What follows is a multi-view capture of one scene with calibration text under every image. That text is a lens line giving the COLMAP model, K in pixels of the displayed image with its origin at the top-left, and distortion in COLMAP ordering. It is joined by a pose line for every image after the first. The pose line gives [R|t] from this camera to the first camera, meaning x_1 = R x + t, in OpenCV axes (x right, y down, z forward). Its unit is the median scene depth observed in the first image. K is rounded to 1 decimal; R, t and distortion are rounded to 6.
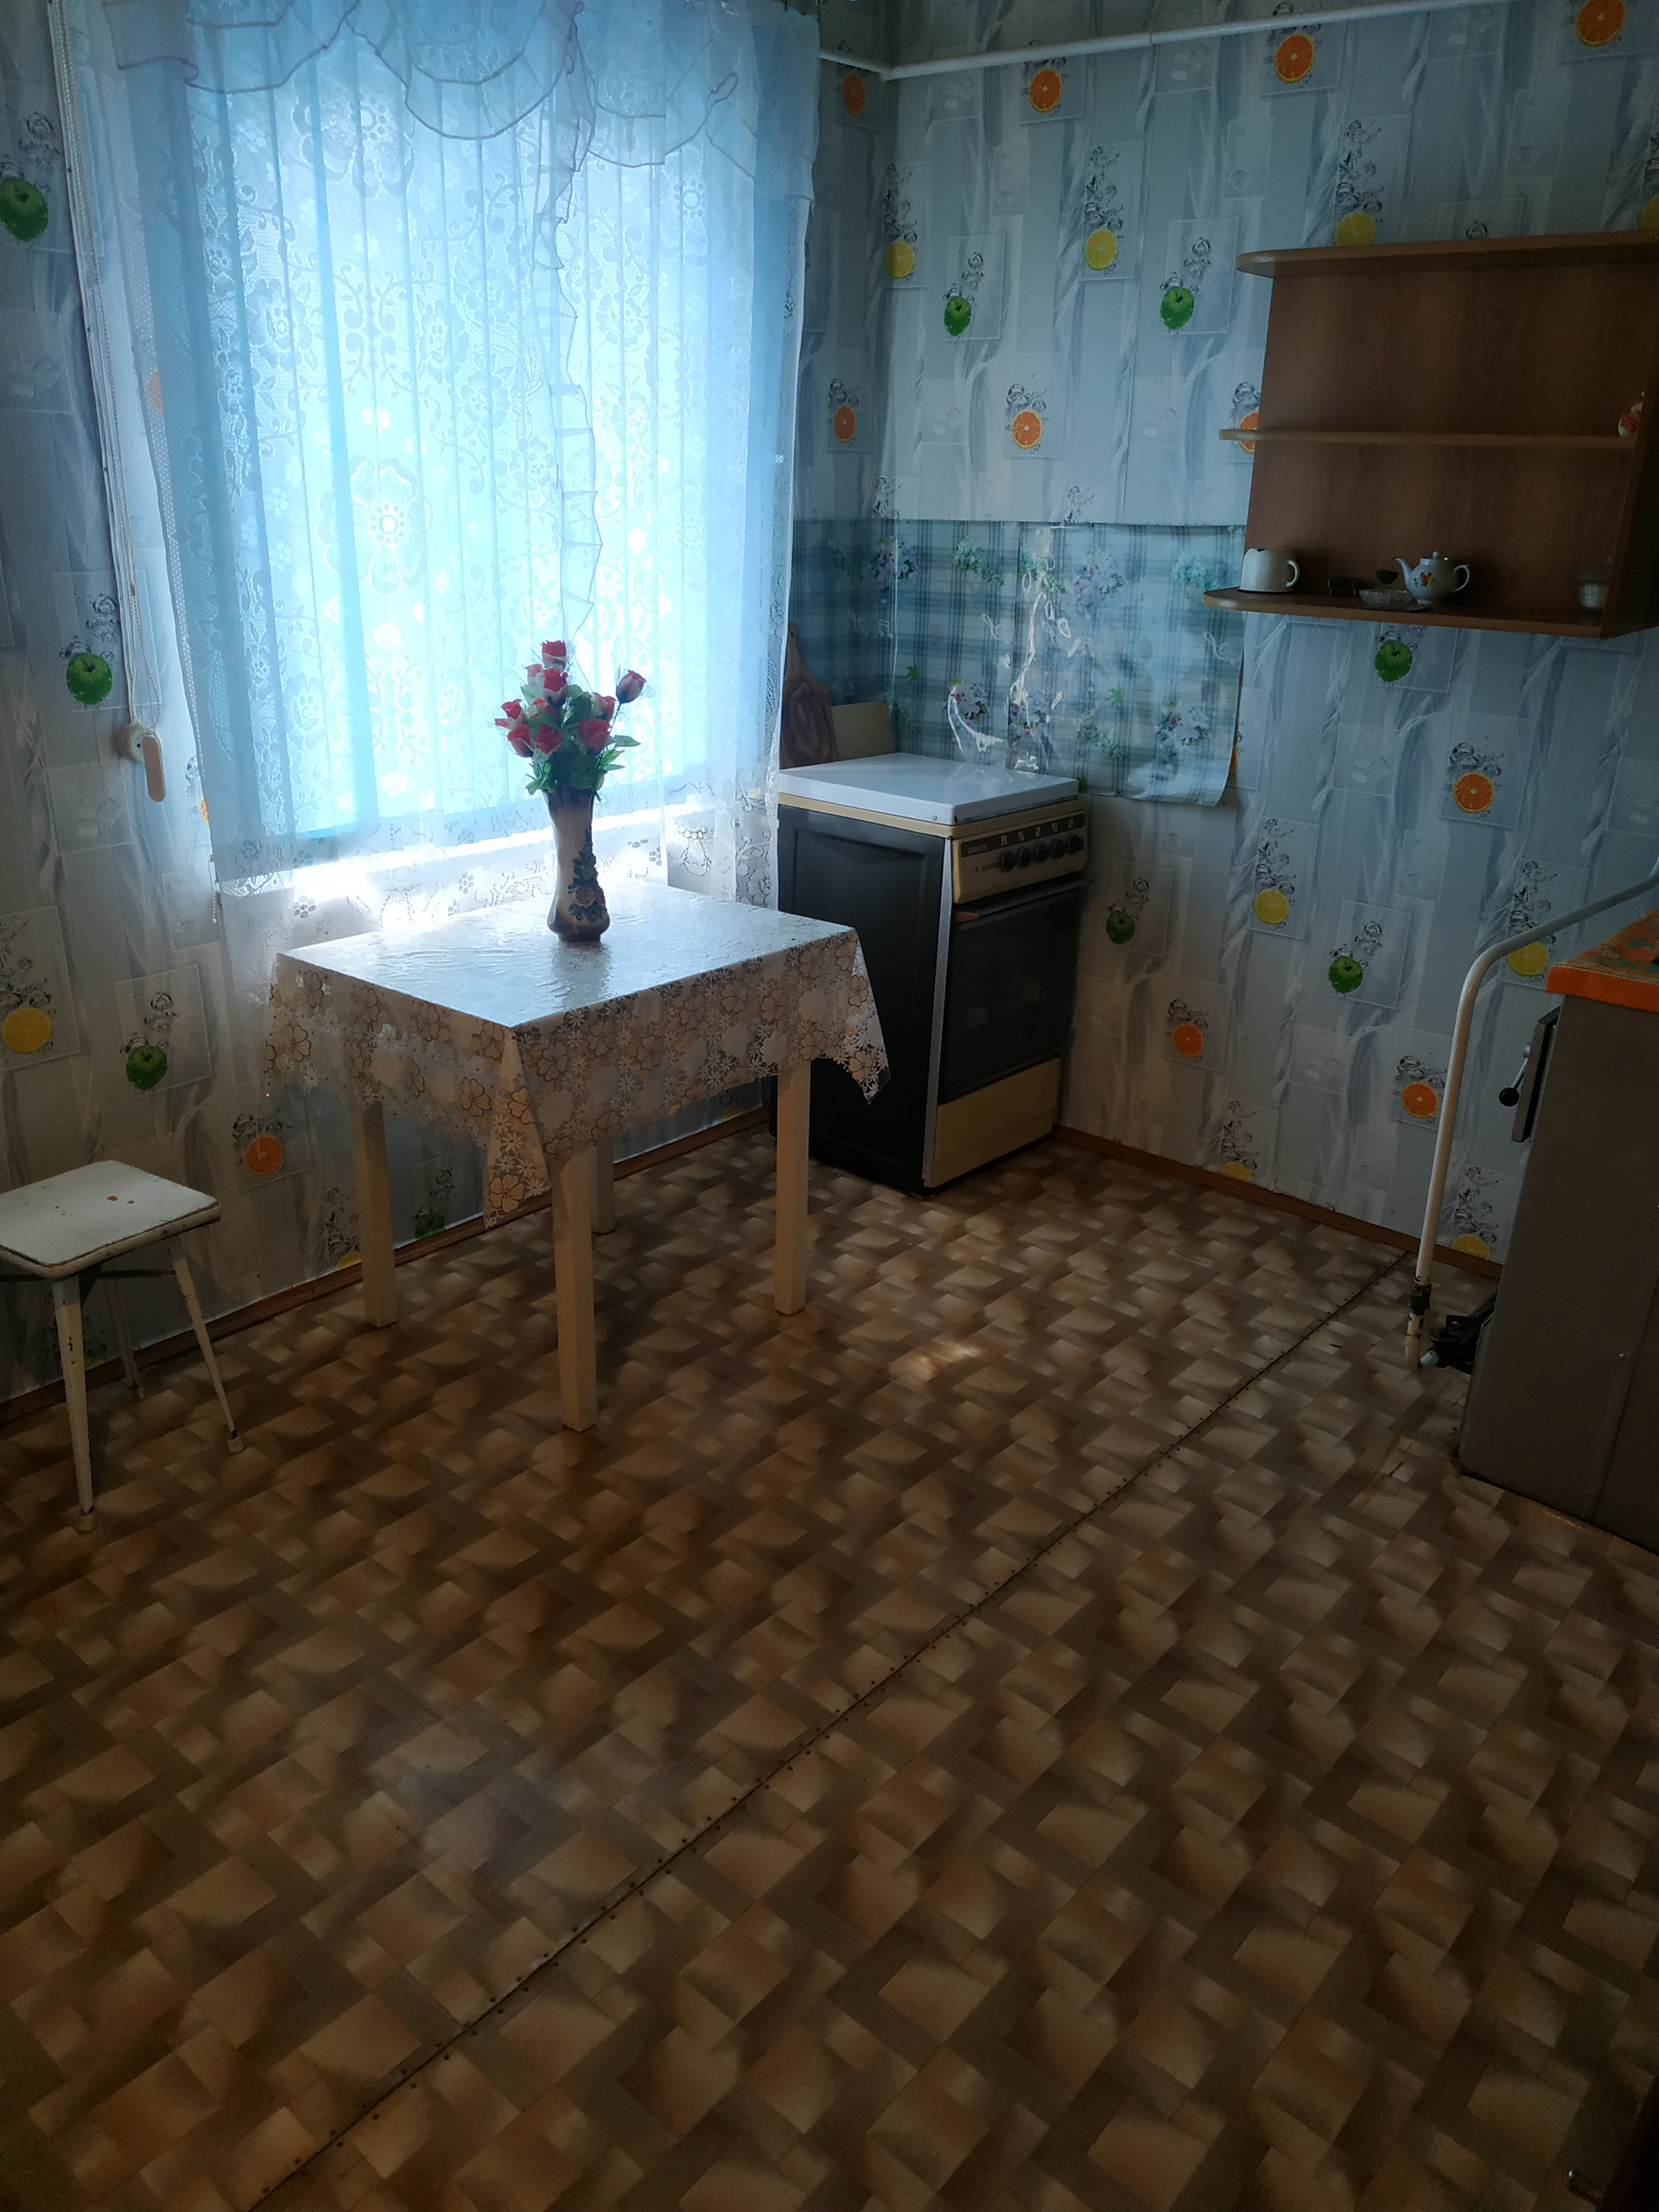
lens RADIAL K [[1580.2, 0, 842.7], [0, 1580.2, 1091.0], [0, 0, 1]] dist [0.001494, -0.027787]
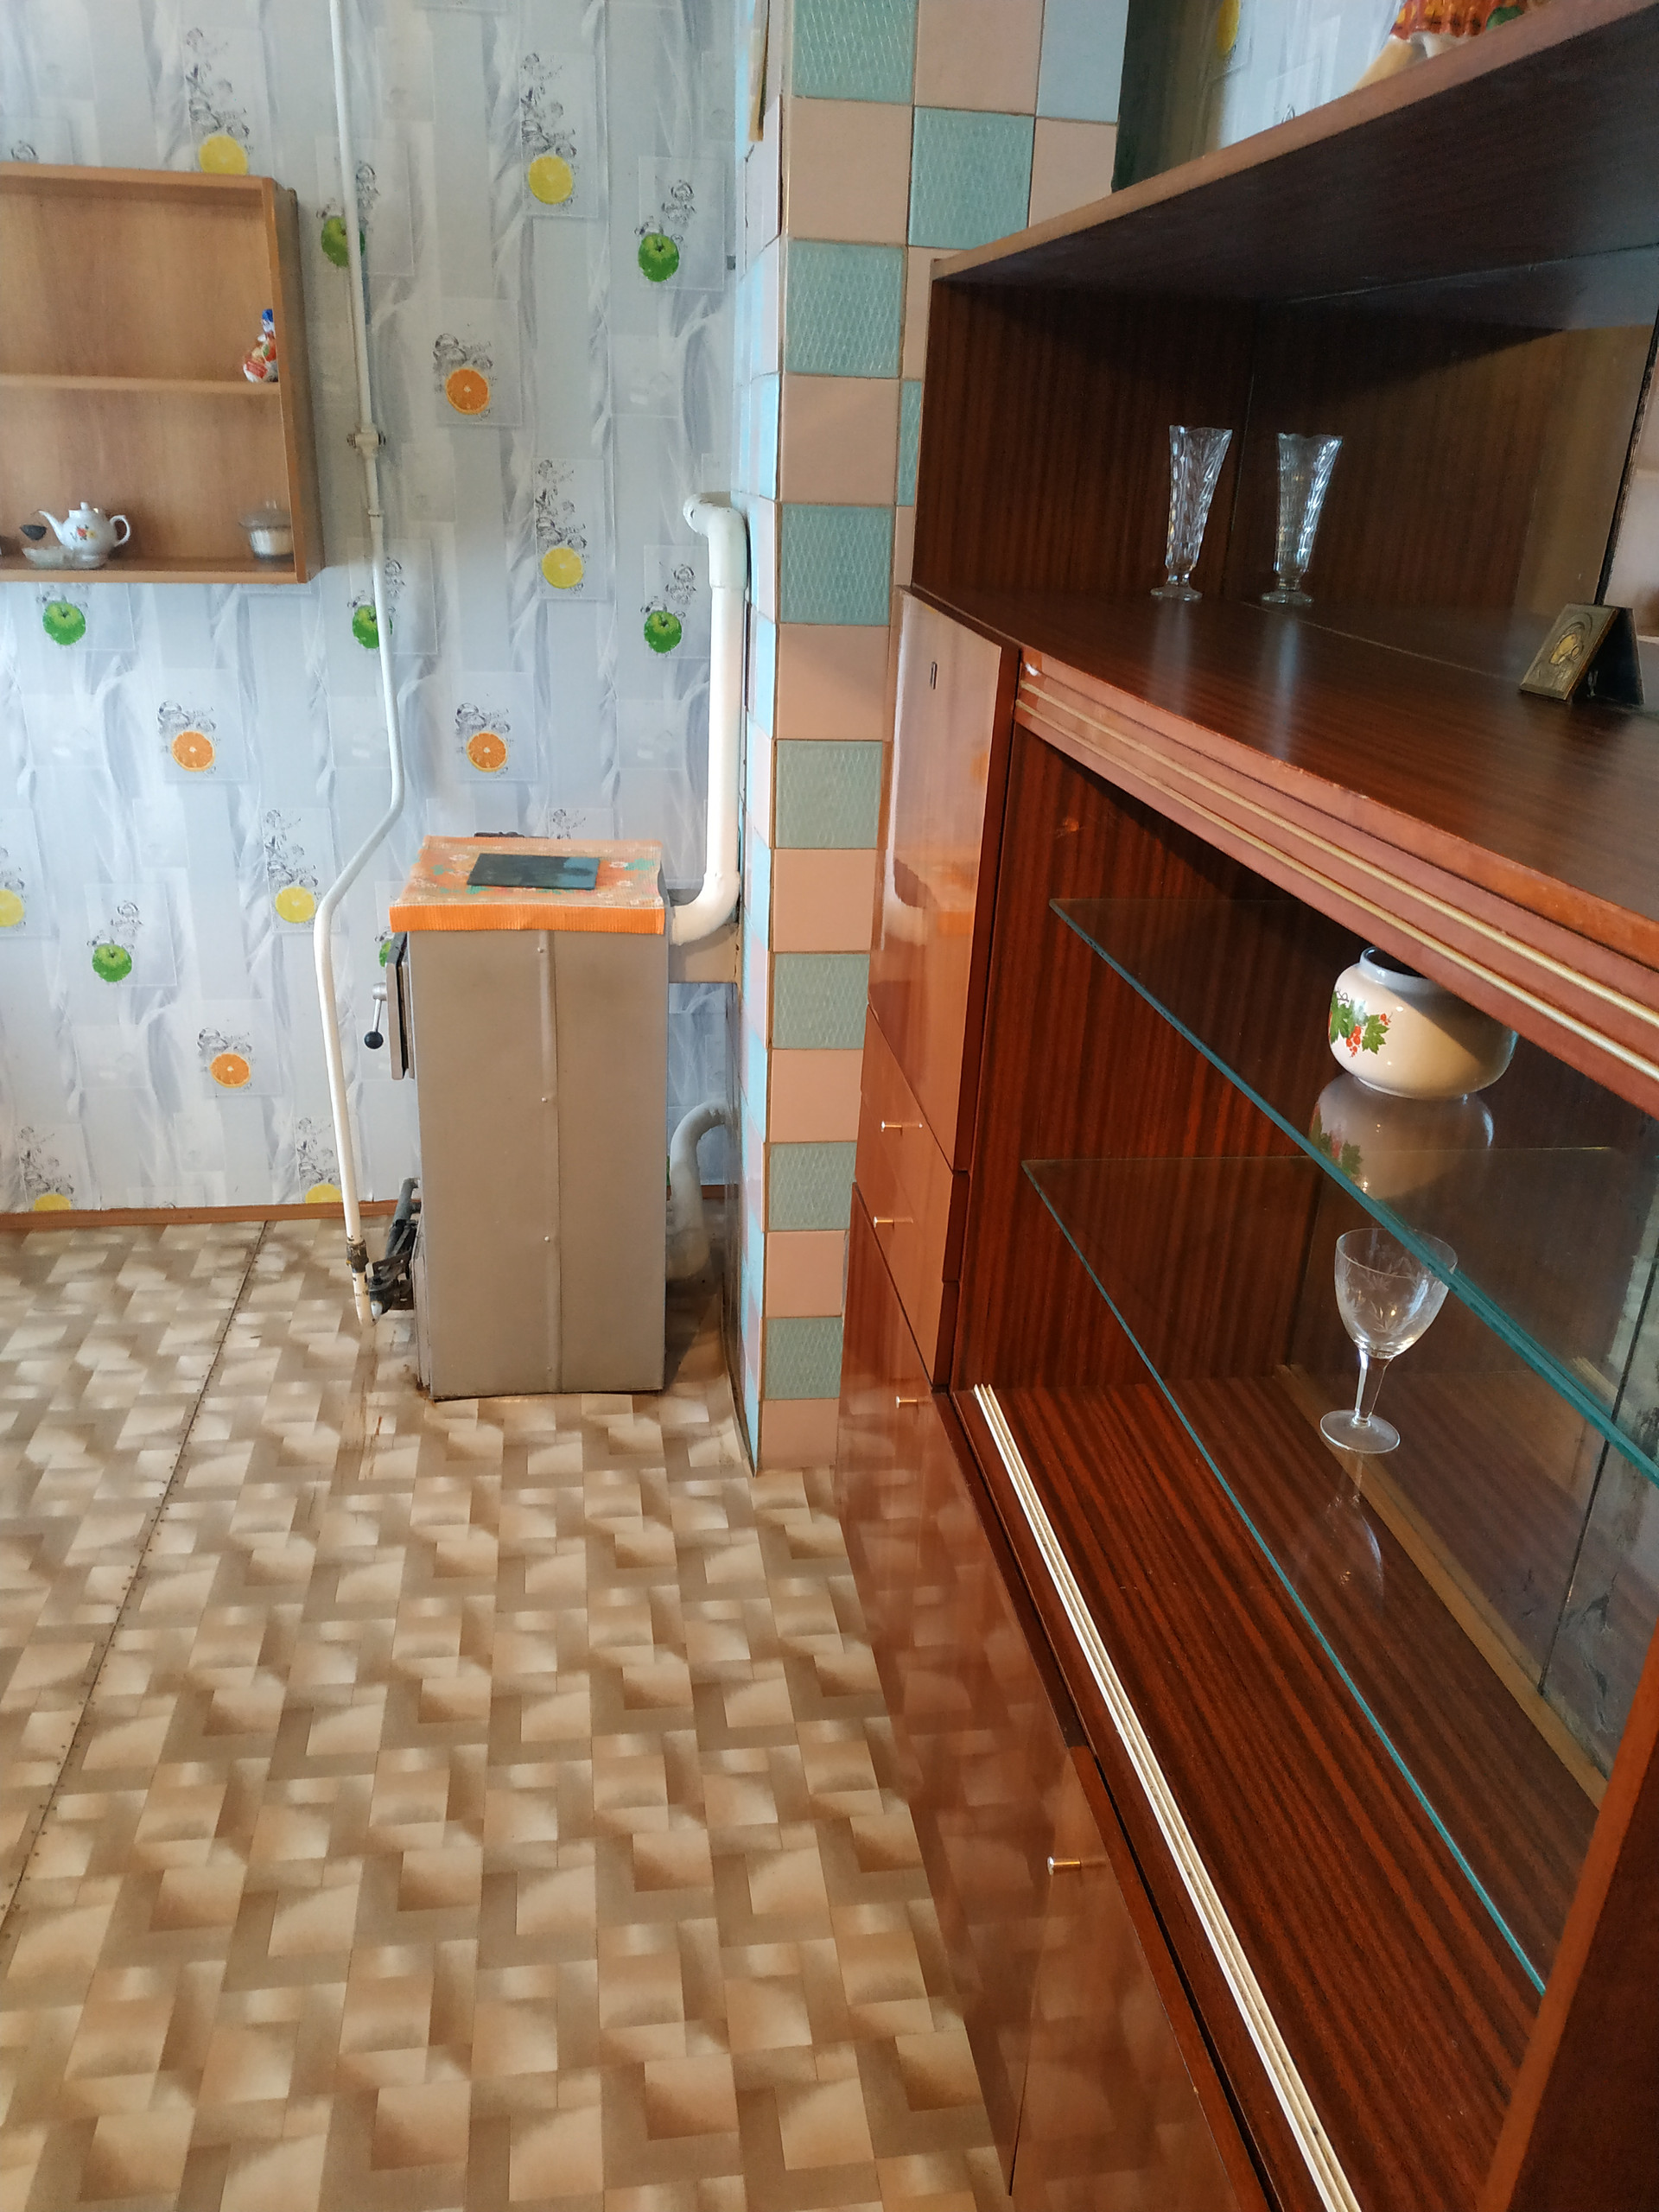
lens RADIAL K [[1580.2, 0, 852.5], [0, 1580.2, 1112.2], [0, 0, 1]] dist [0.001494, -0.027787]
pose [[0.657993, -0.294963, 0.692851, -0.087858], [0.263652, 0.952093, 0.154942, -0.026509], [-0.705360, 0.080721, 0.704238, 0.060753]]
